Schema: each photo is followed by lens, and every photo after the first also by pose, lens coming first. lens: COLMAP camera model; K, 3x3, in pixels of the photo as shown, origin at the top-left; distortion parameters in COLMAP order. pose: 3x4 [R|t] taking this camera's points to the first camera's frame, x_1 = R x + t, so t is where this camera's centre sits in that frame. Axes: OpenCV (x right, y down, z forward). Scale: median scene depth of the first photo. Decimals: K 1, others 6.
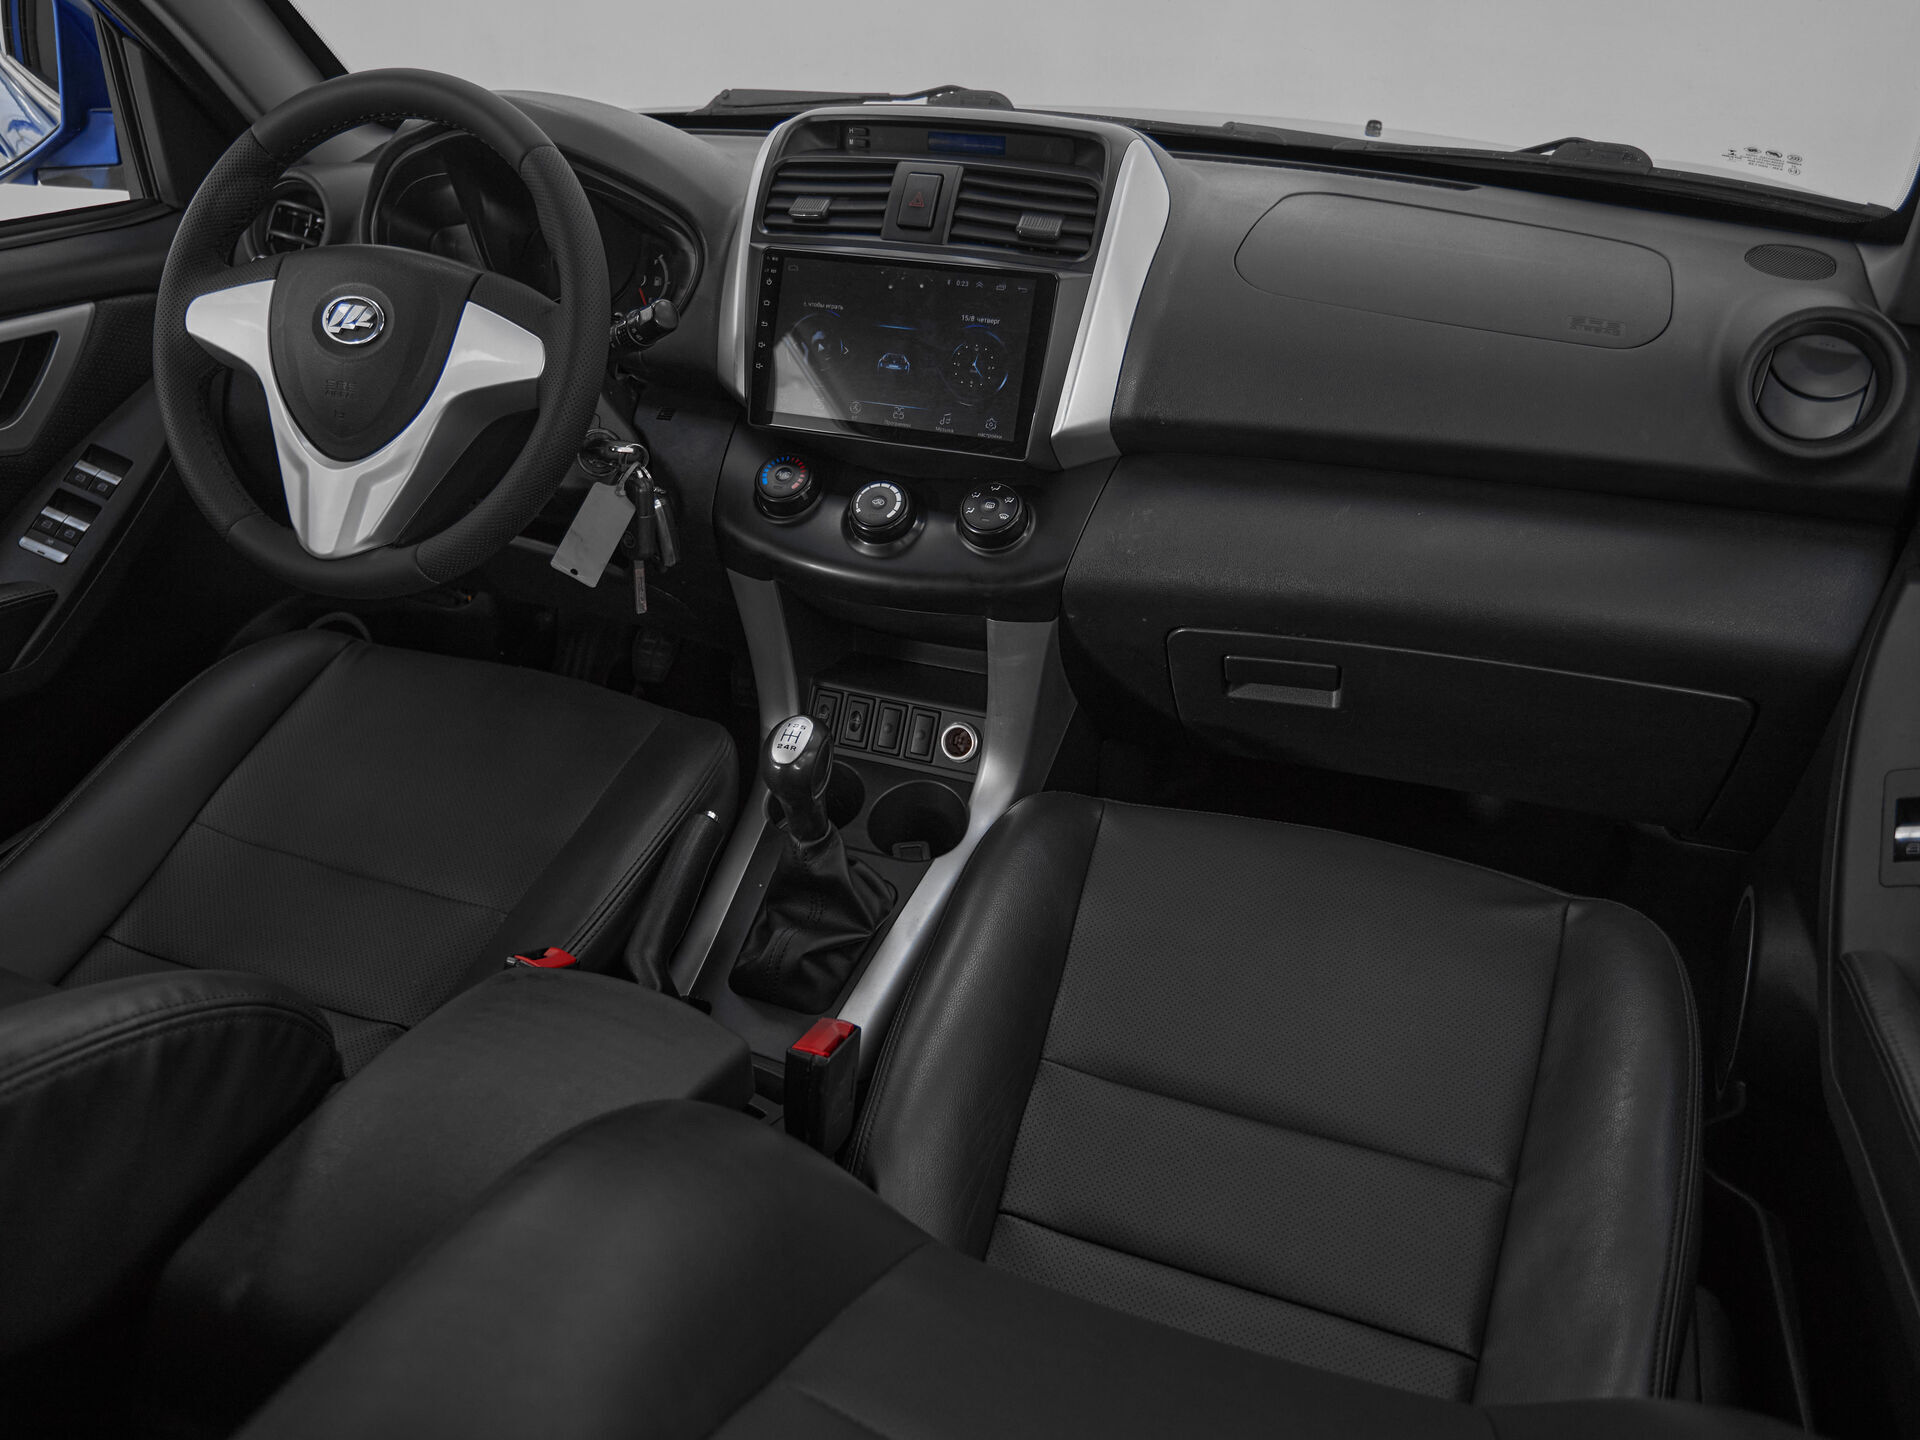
lens RADIAL K [[1442.9, 0, 959.2], [0, 1442.9, 692.7], [0, 0, 1]] dist [-0.031665, 0.003135]
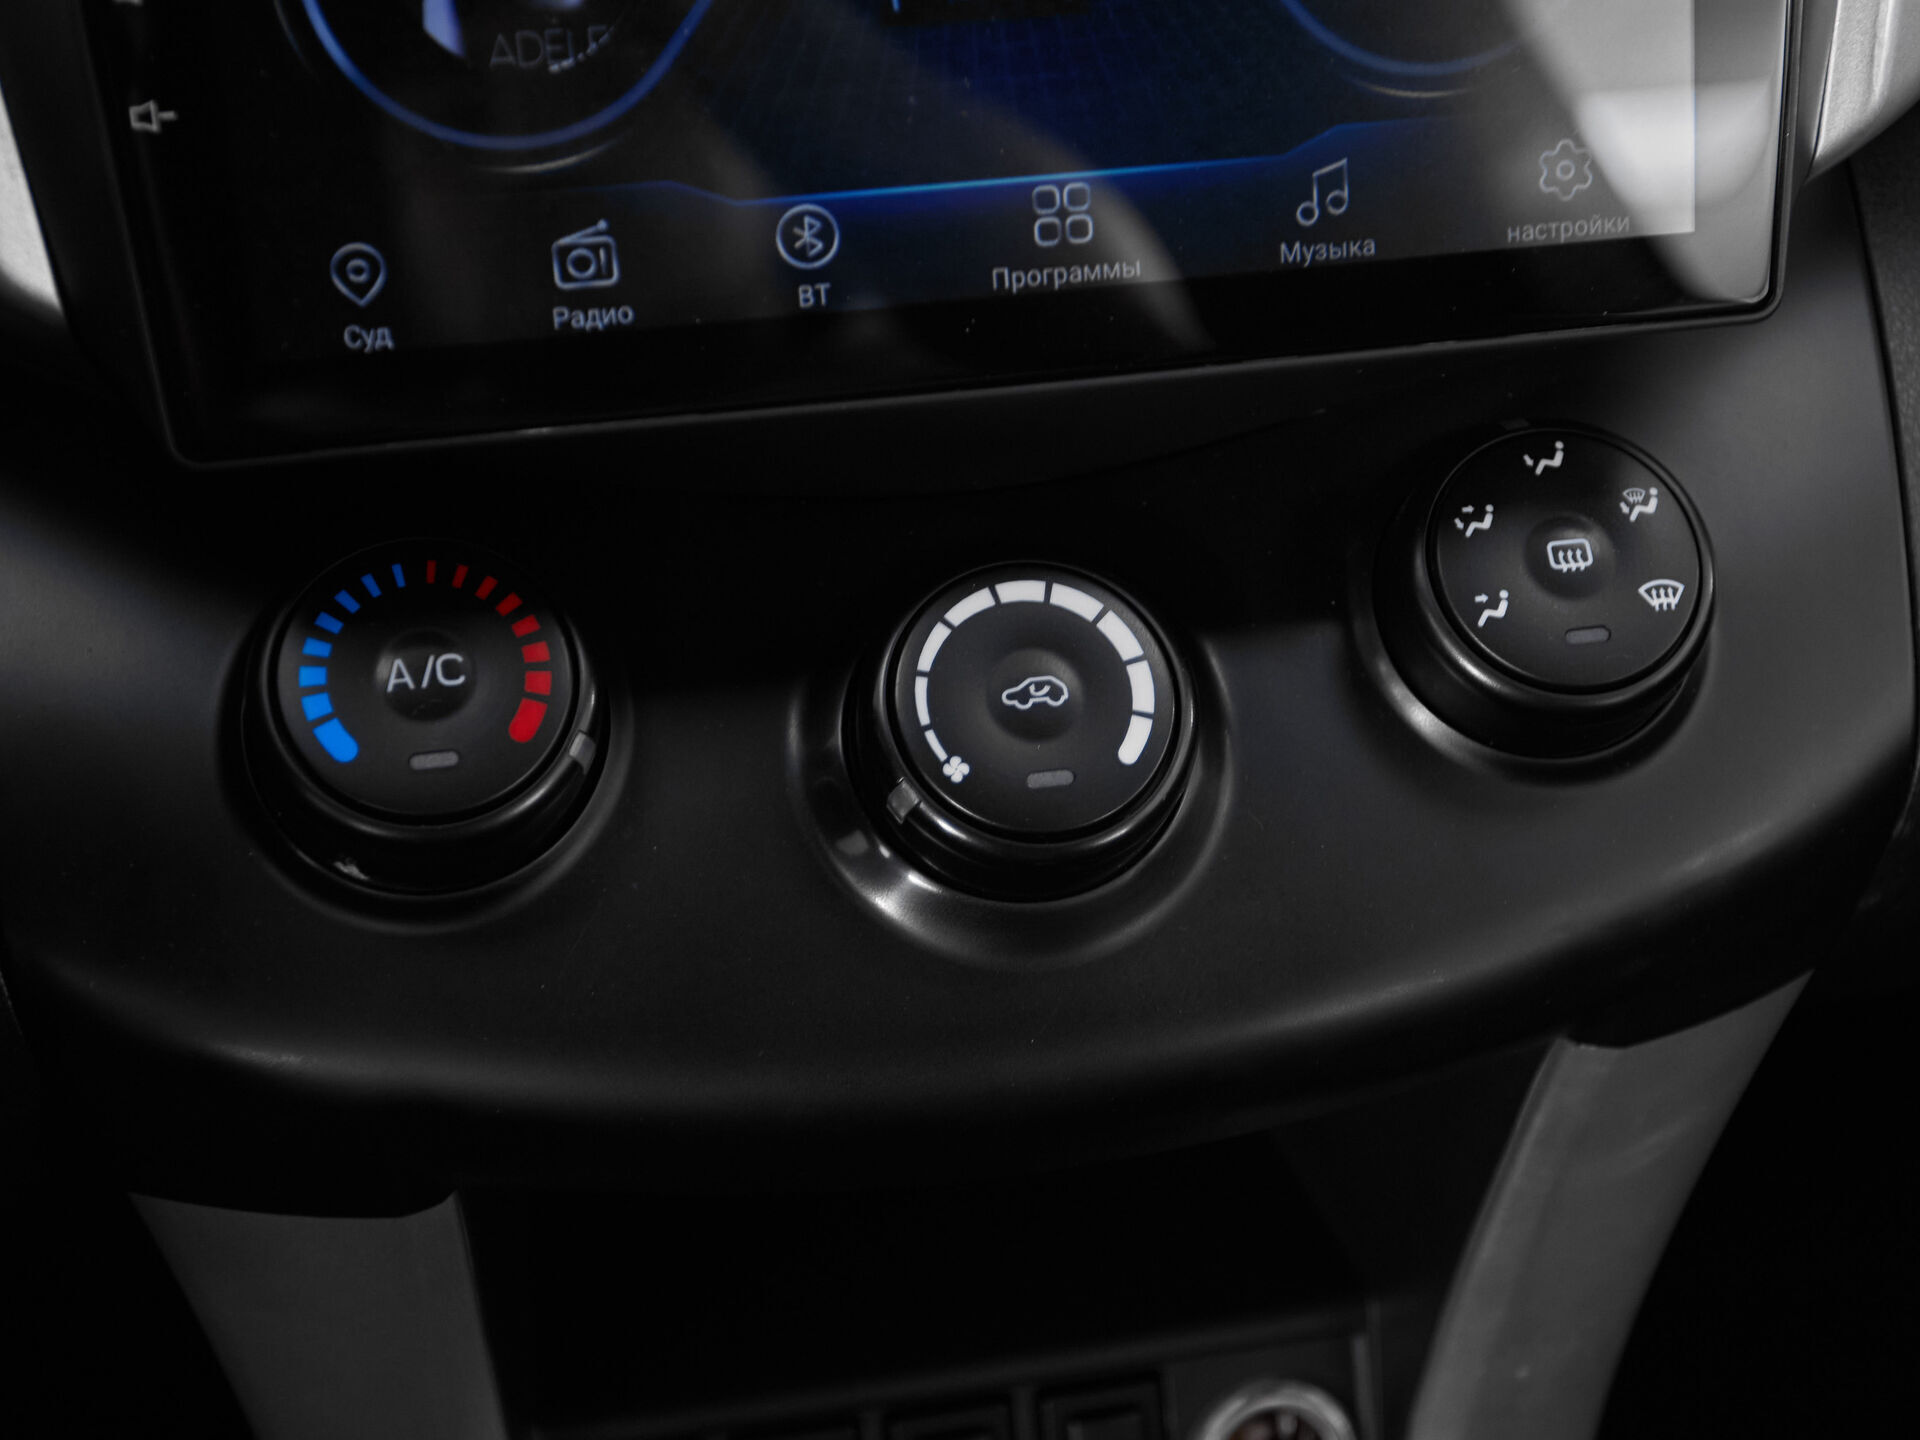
lens RADIAL K [[3171.5, 0, 1043.1], [0, 3171.5, 722.3], [0, 0, 1]] dist [0.034269, -0.084074]
pose [[0.845816, -0.319398, 0.427295, -0.235193], [0.248842, 0.944702, 0.213579, -0.218108], [-0.471883, -0.074320, 0.878523, 0.635880]]
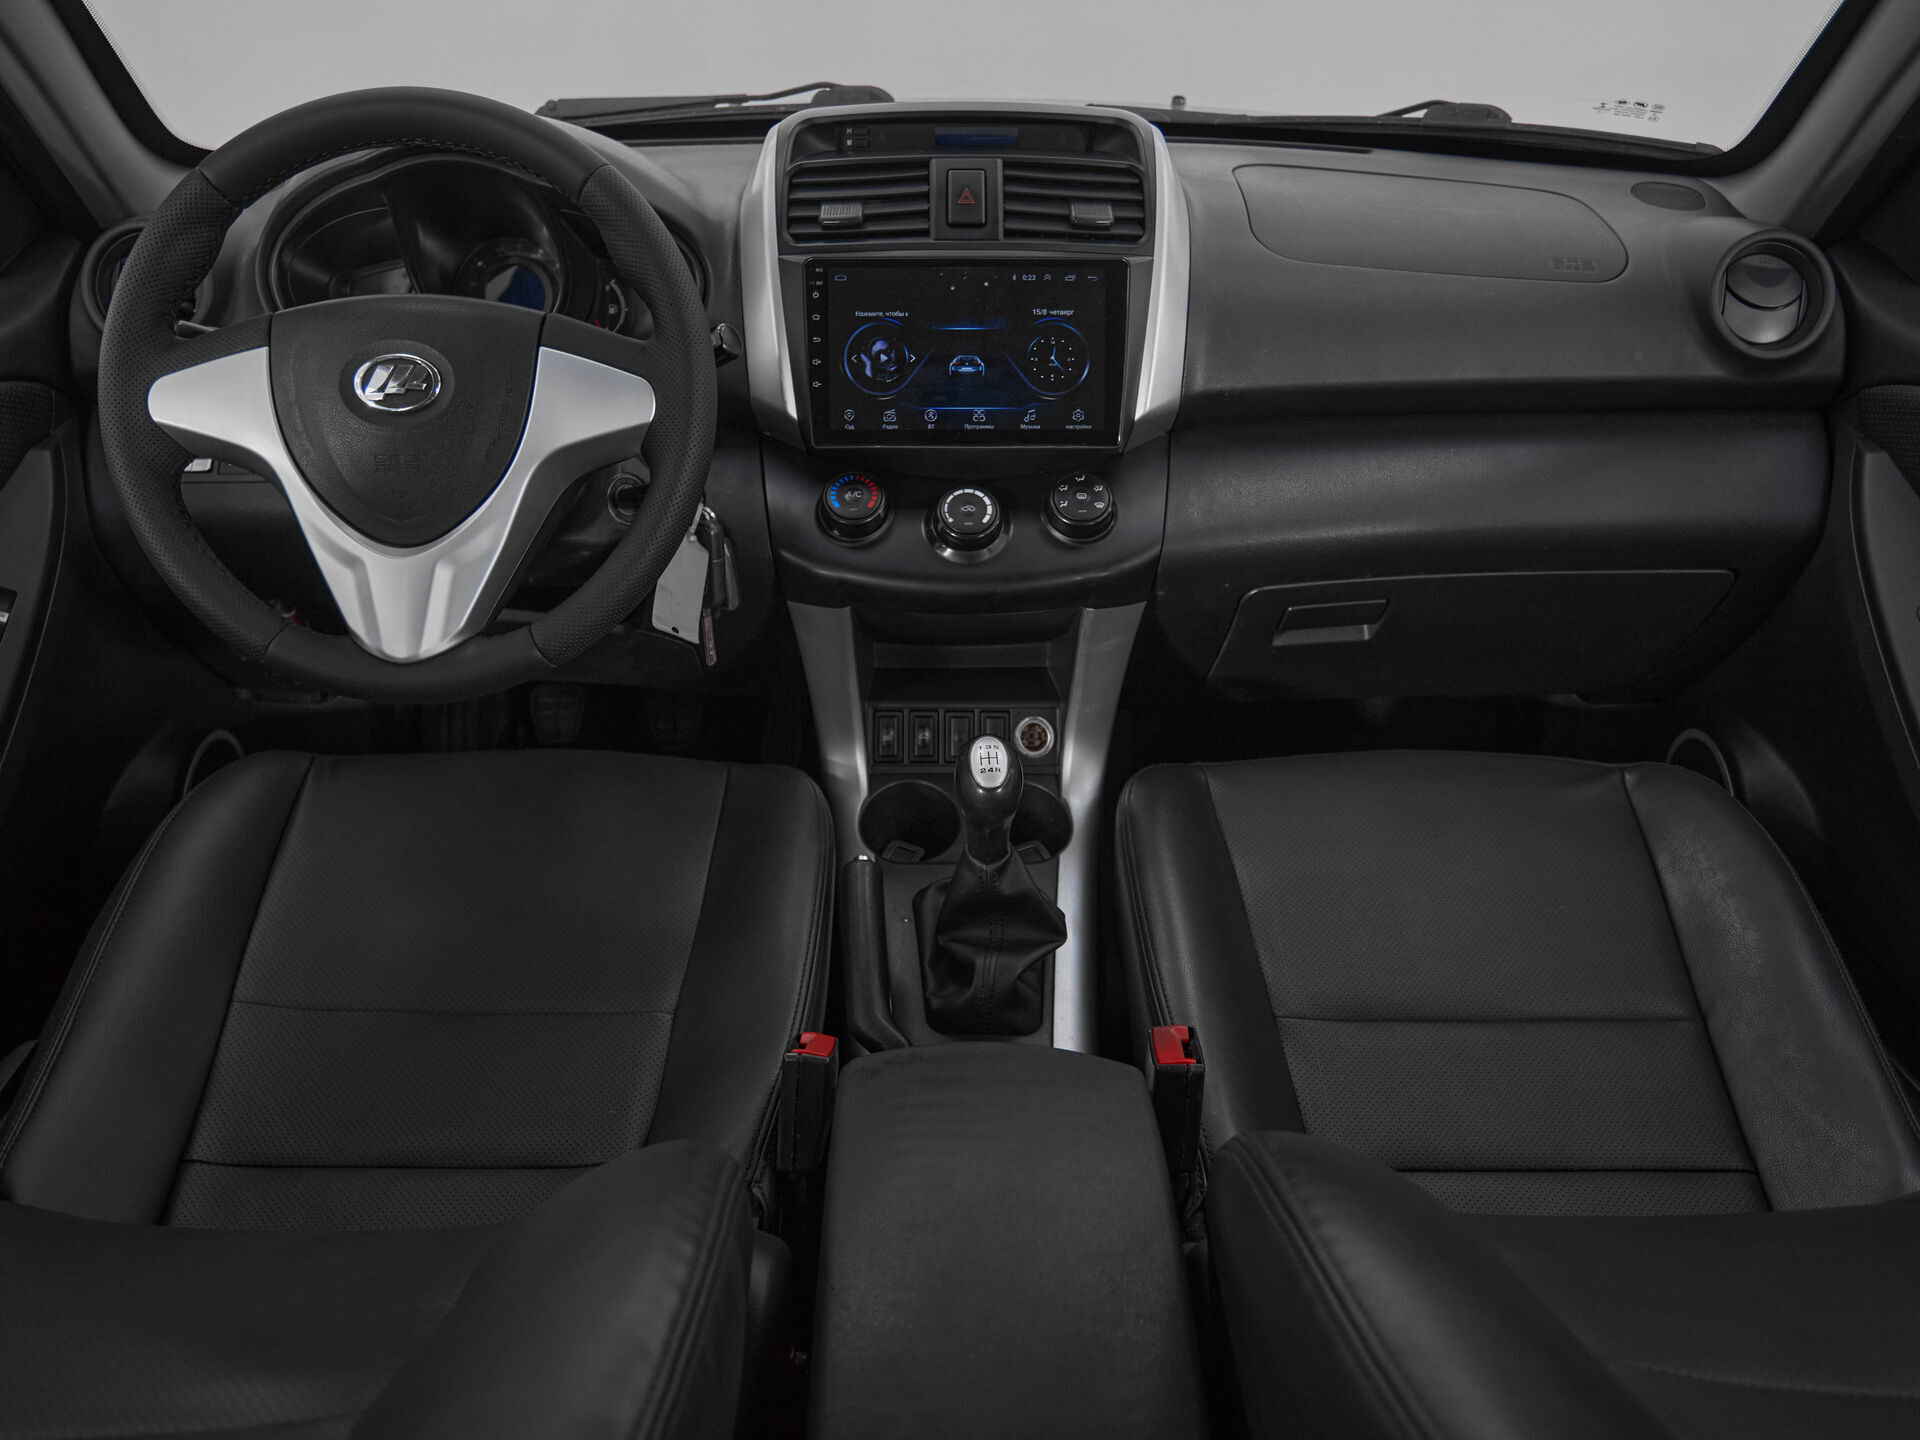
lens RADIAL K [[1395.7, 0, 953.4], [0, 1395.7, 693.5], [0, 0, 1]] dist [-0.033770, -0.000311]
pose [[0.937036, -0.179636, 0.299491, -0.372435], [0.174736, 0.983663, 0.043298, -0.052021], [-0.302376, 0.011760, 0.953116, 0.104253]]
